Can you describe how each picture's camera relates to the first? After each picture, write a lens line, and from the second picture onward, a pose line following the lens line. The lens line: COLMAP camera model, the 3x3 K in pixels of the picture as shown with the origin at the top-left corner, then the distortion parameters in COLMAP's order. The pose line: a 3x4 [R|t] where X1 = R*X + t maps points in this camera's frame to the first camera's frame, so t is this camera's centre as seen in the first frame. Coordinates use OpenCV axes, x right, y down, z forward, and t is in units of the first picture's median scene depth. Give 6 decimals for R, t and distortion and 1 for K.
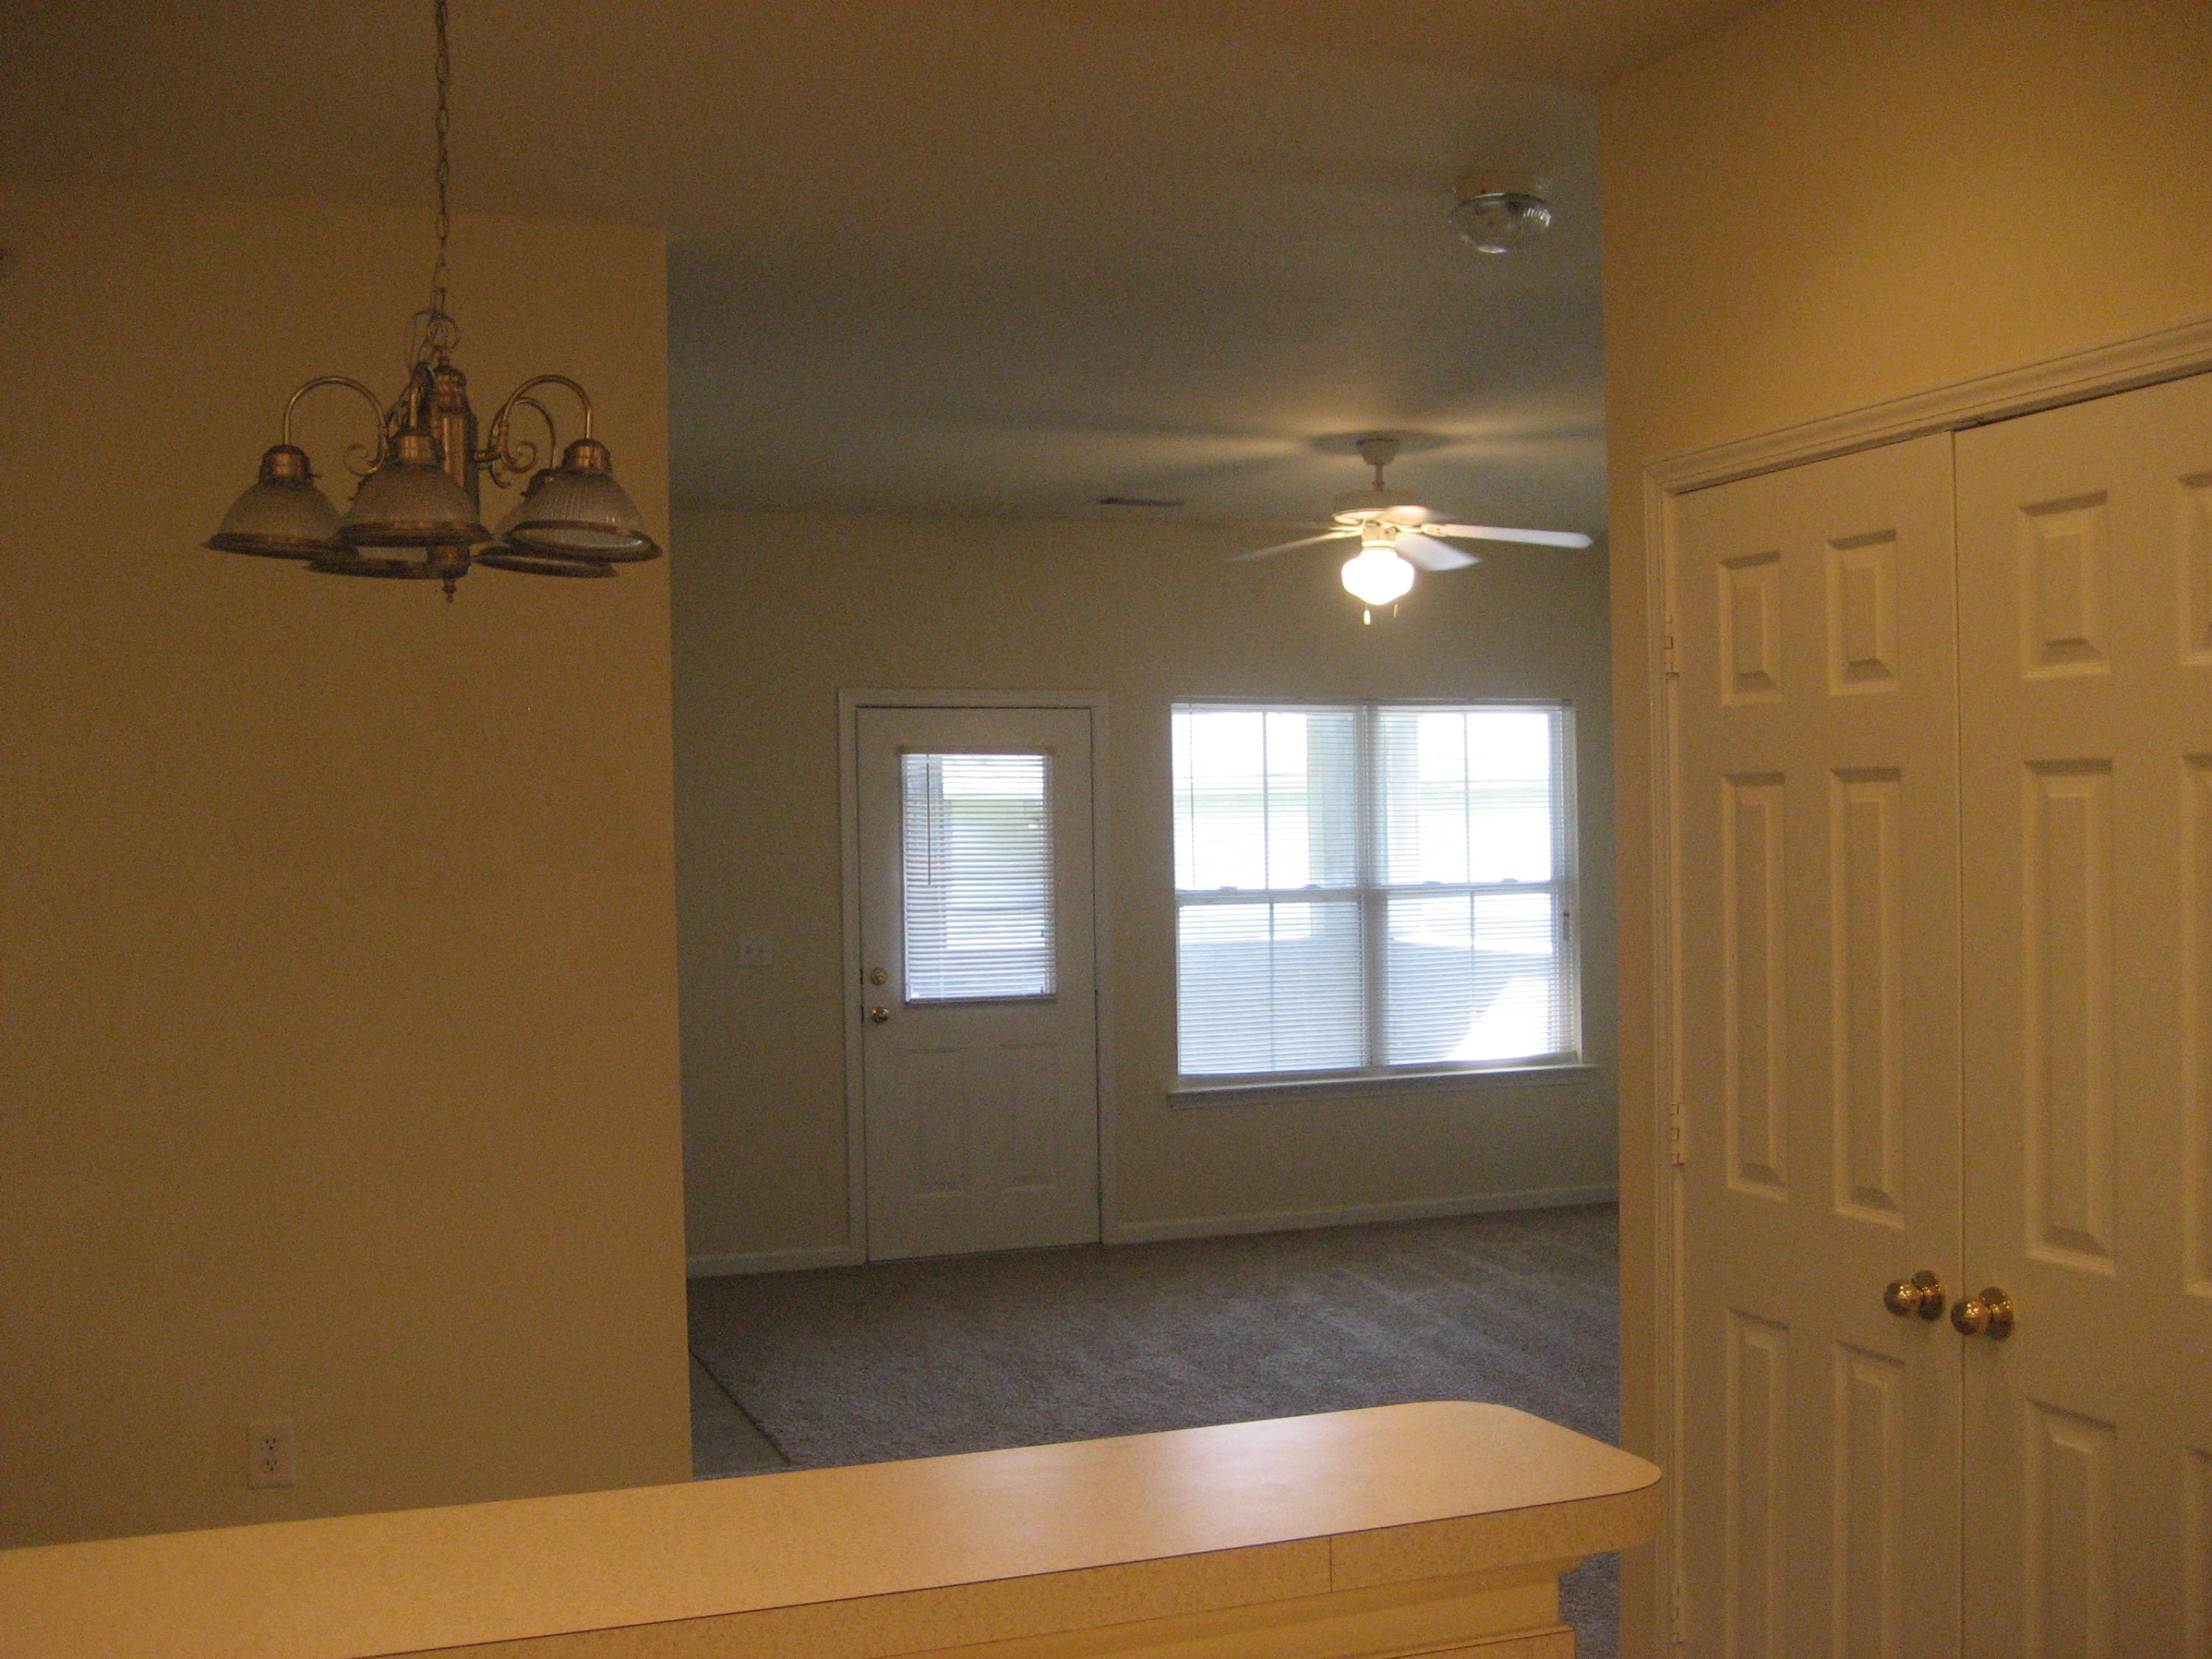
lens RADIAL K [[2366.5, 0, 1105.6], [0, 2366.5, 826.4], [0, 0, 1]] dist [-0.071960, 0.000000]
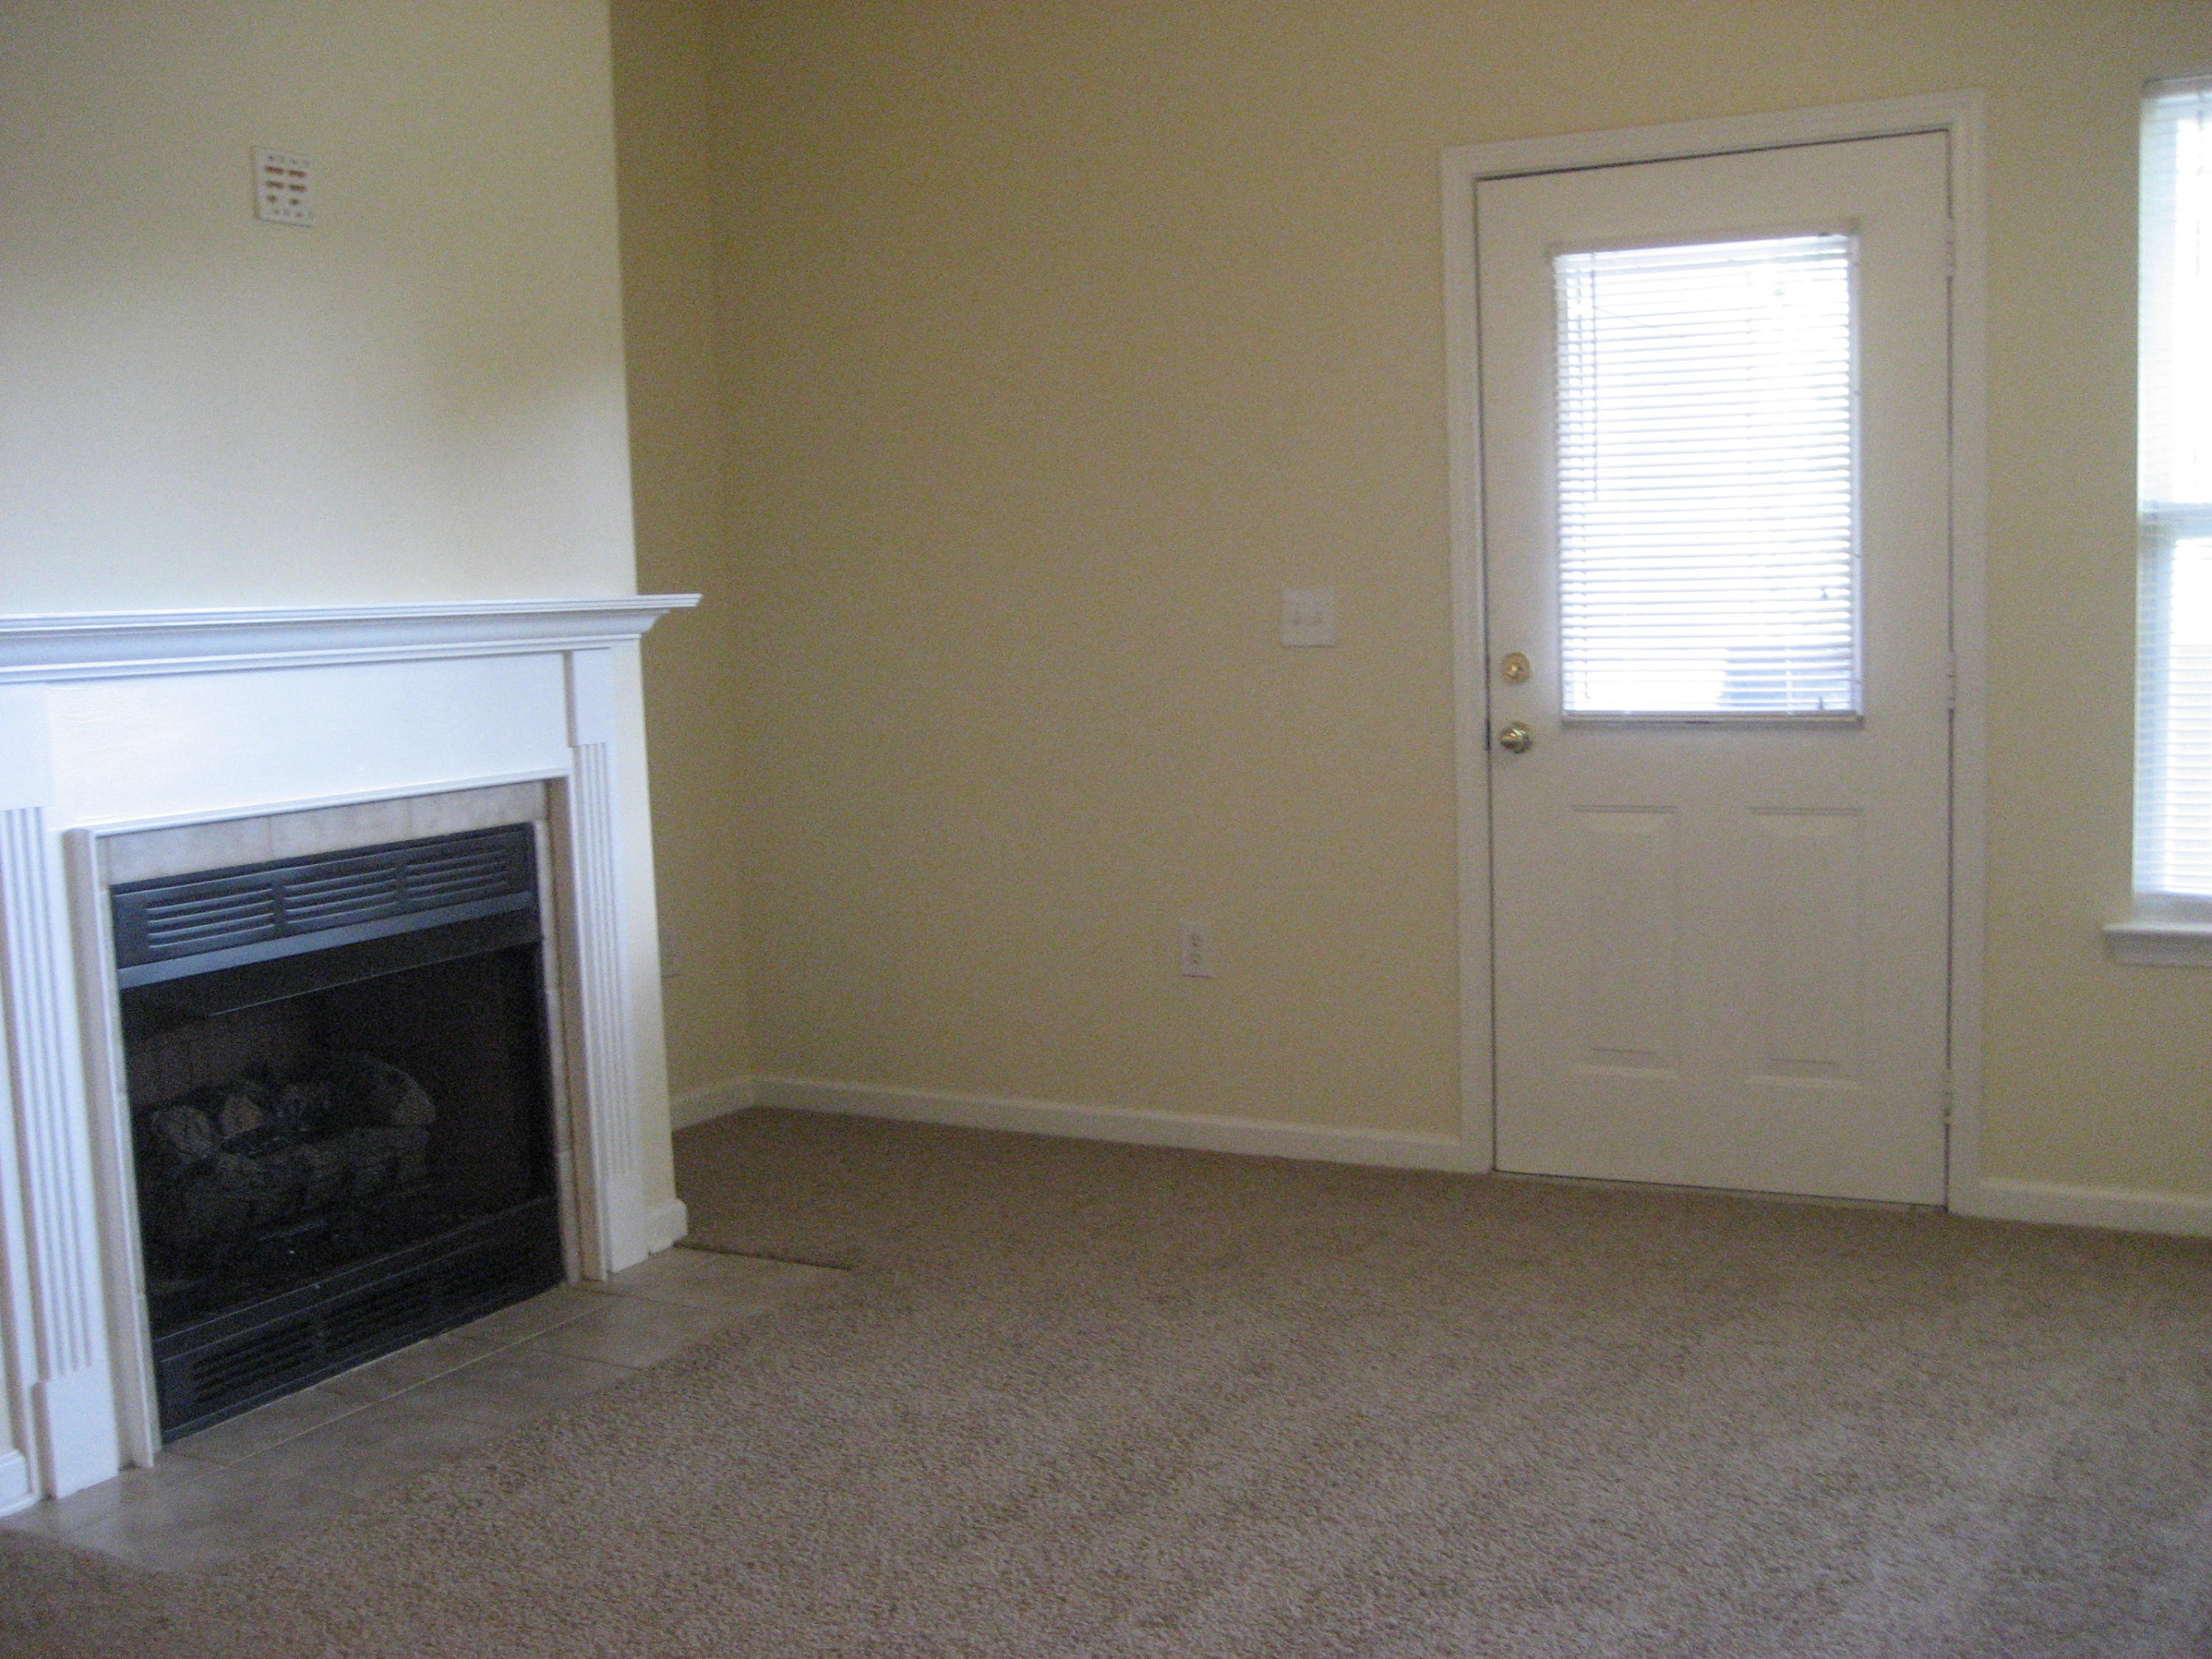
lens RADIAL K [[2366.5, 0, 1106.2], [0, 2366.5, 828.8], [0, 0, 1]] dist [-0.071960, 0.000000]
pose [[0.645165, 0.069433, -0.760882, 0.264106], [0.022553, 0.993698, 0.109801, 0.037562], [0.763711, -0.088000, 0.639533, 0.564822]]
